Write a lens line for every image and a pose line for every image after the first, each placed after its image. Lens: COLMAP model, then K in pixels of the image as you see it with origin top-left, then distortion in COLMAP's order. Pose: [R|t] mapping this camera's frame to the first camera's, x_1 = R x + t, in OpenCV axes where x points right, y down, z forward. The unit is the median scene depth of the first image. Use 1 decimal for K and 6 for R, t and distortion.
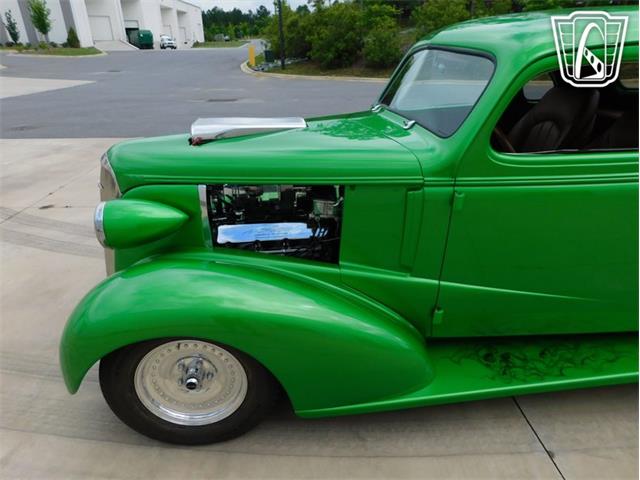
lens RADIAL K [[427.3, 0, 315.4], [0, 427.3, 237.9], [0, 0, 1]] dist [-0.062651, 0.057657]
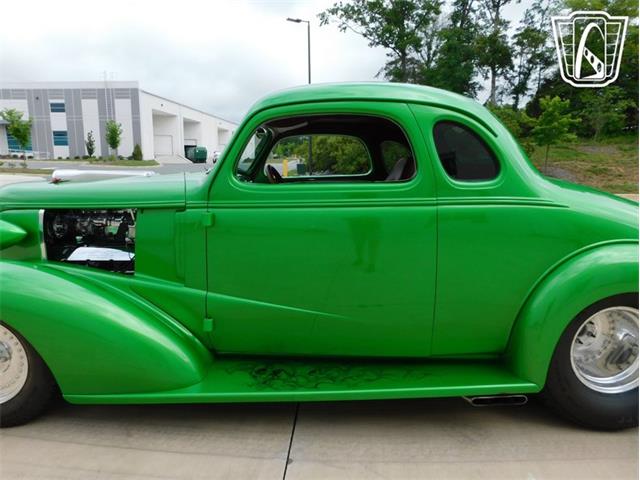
lens RADIAL K [[426.5, 0, 314.6], [0, 426.5, 239.0], [0, 0, 1]] dist [-0.064381, 0.058619]
pose [[0.994462, 0.033714, -0.099541, 0.605447], [-0.057545, 0.967226, -0.247309, 0.202613], [0.087941, 0.251668, 0.963810, -0.115736]]
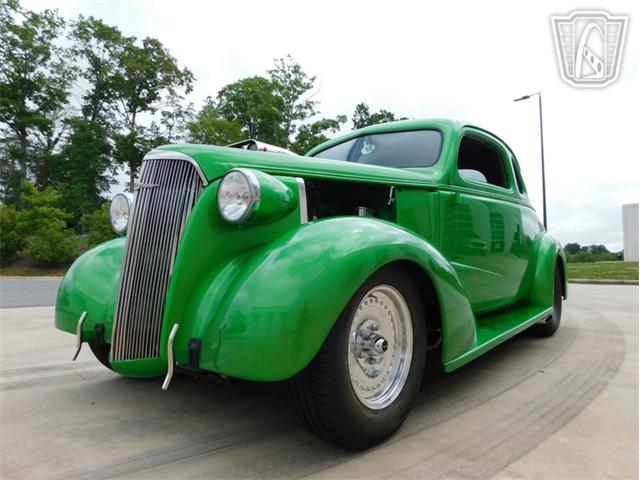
lens RADIAL K [[427.3, 0, 315.4], [0, 427.3, 237.9], [0, 0, 1]] dist [-0.062651, 0.057657]
pose [[0.713697, 0.059869, 0.697892, -0.854404], [0.278475, 0.889965, -0.361128, 0.352188], [-0.642720, 0.452081, 0.618493, 0.349294]]
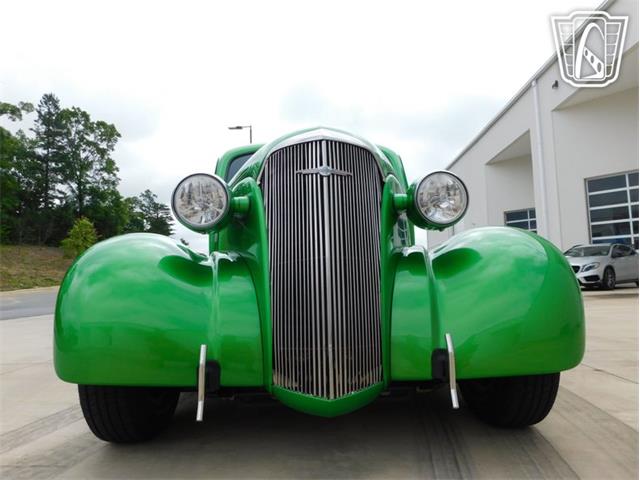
lens RADIAL K [[427.3, 0, 315.4], [0, 427.3, 237.9], [0, 0, 1]] dist [-0.062651, 0.057657]
pose [[0.078707, 0.107992, 0.991031, -1.171761], [0.426016, 0.895126, -0.131376, 0.038878], [-0.901286, 0.432535, 0.024447, 1.080933]]
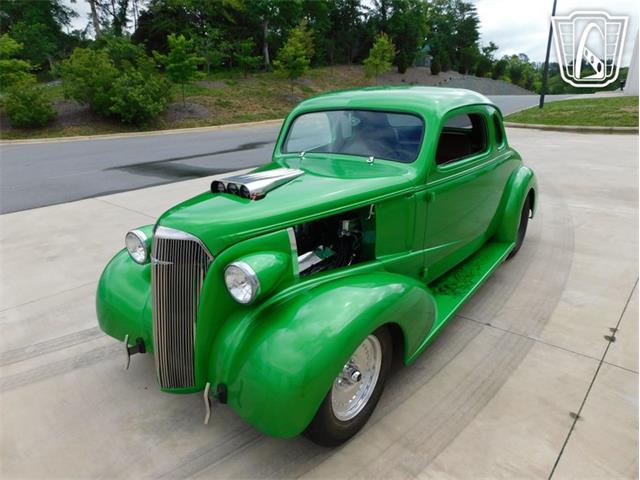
lens RADIAL K [[427.3, 0, 315.4], [0, 427.3, 237.9], [0, 0, 1]] dist [-0.062651, 0.057657]
pose [[0.697635, -0.243537, 0.673792, -0.920231], [0.314917, 0.948968, 0.016936, -0.083984], [-0.643531, 0.200373, 0.738727, 0.060135]]
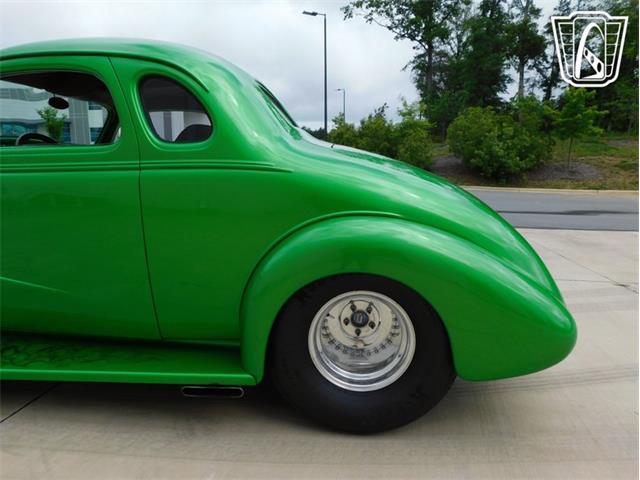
lens RADIAL K [[426.5, 0, 314.6], [0, 426.5, 239.0], [0, 0, 1]] dist [-0.064381, 0.058619]
pose [[0.982014, 0.053308, -0.181125, 1.269249], [-0.095648, 0.967566, -0.233813, 0.179929], [0.162786, 0.246932, 0.955262, 0.079751]]
